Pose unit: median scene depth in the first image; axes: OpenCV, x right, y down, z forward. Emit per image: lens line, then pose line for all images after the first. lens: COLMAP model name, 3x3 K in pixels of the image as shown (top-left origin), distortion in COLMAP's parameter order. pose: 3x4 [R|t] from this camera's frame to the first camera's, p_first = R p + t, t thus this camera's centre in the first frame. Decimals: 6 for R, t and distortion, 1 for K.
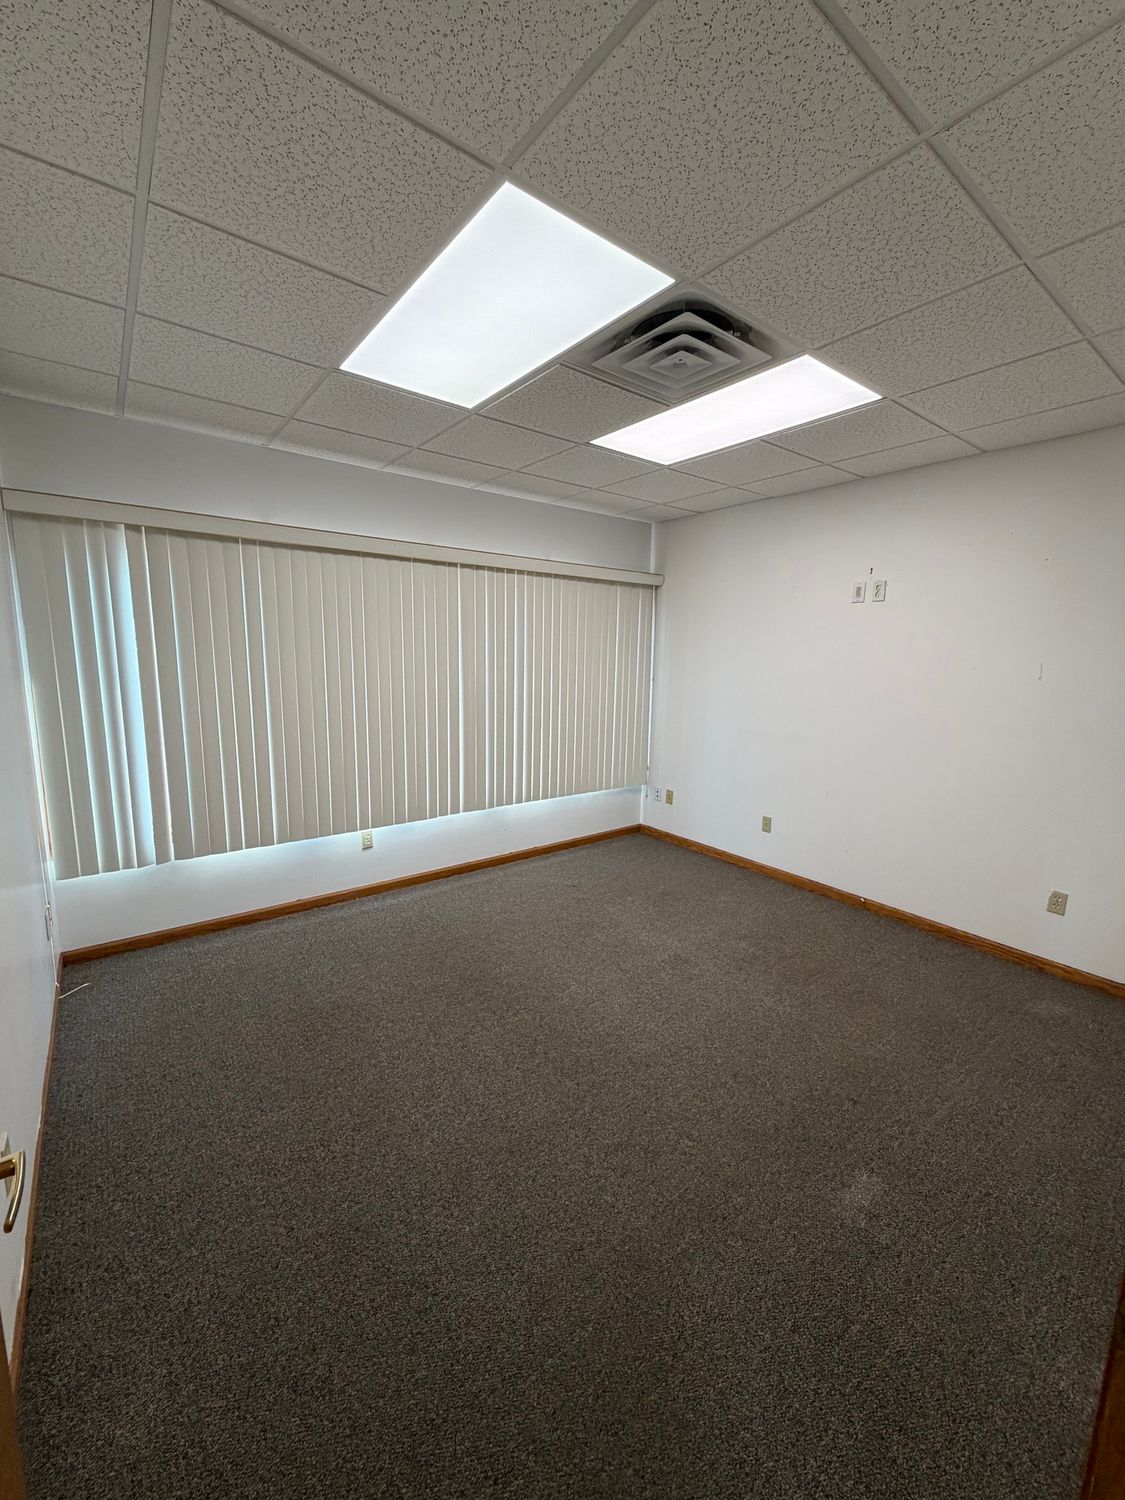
lens RADIAL K [[597.9, 0, 562.9], [0, 597.9, 745.7], [0, 0, 1]] dist [0.000058, 0.000063]
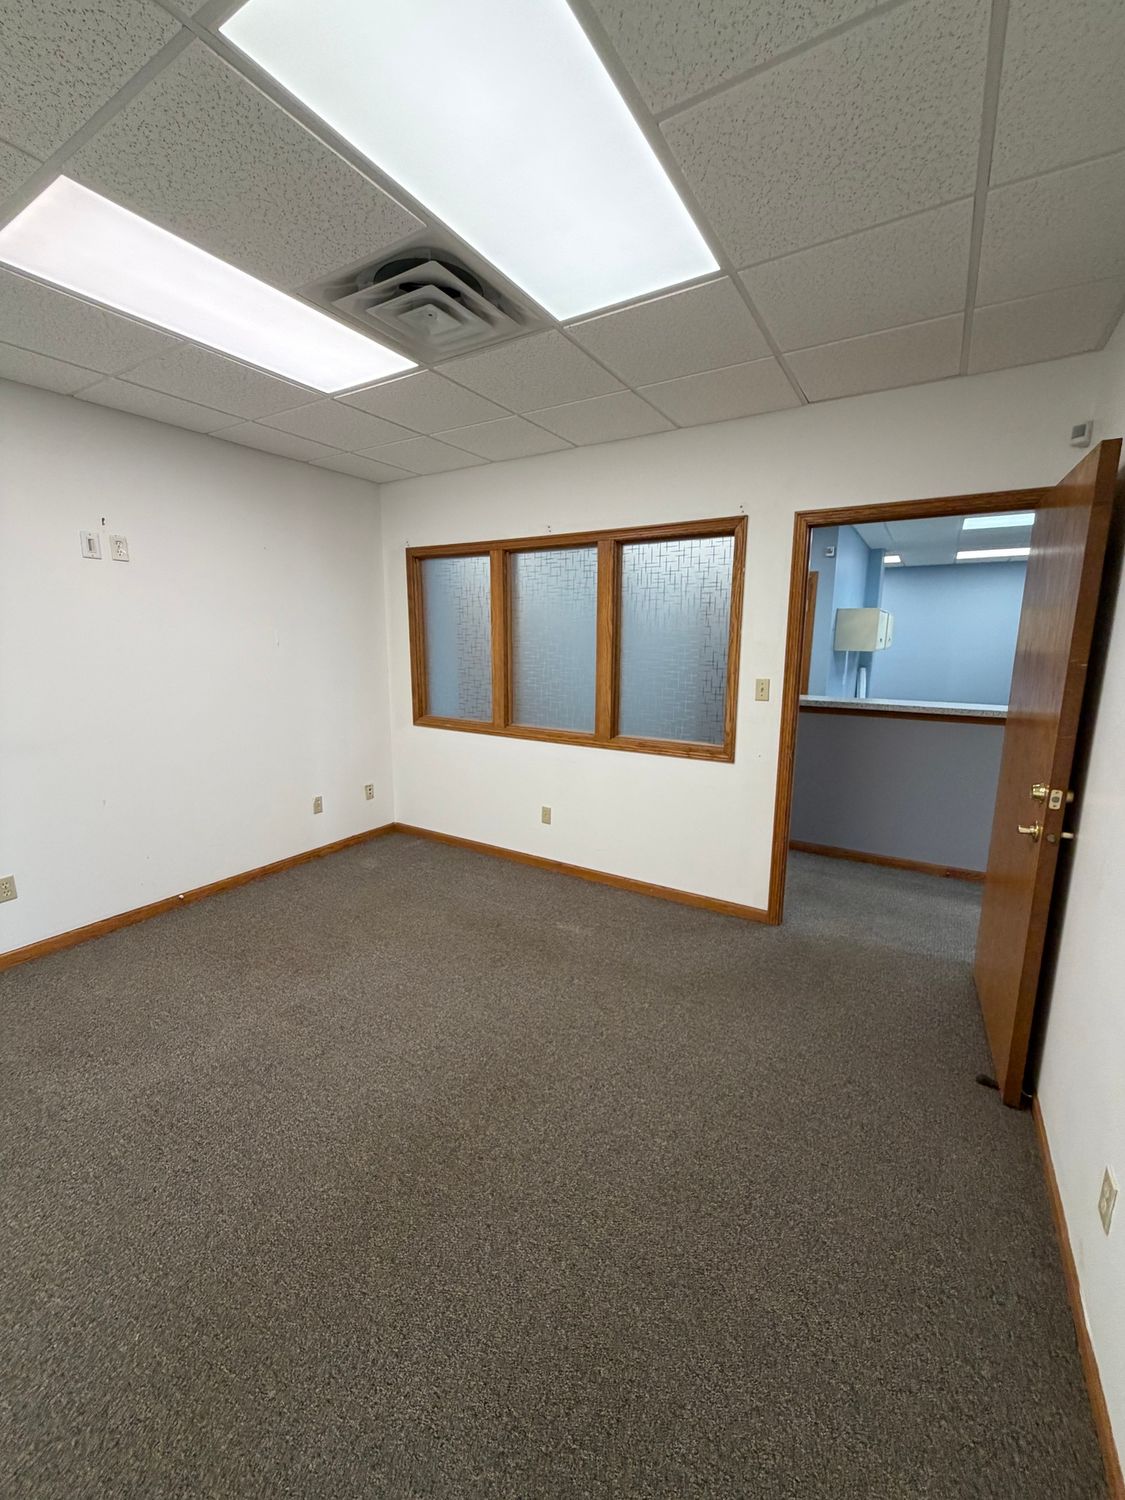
lens RADIAL K [[597.9, 0, 562.9], [0, 597.9, 745.7], [0, 0, 1]] dist [0.000058, 0.000063]
pose [[-0.357215, -0.185553, 0.915406, -0.709165], [0.135866, 0.959321, 0.247473, -0.155144], [-0.924087, 0.212774, -0.317474, 1.010699]]
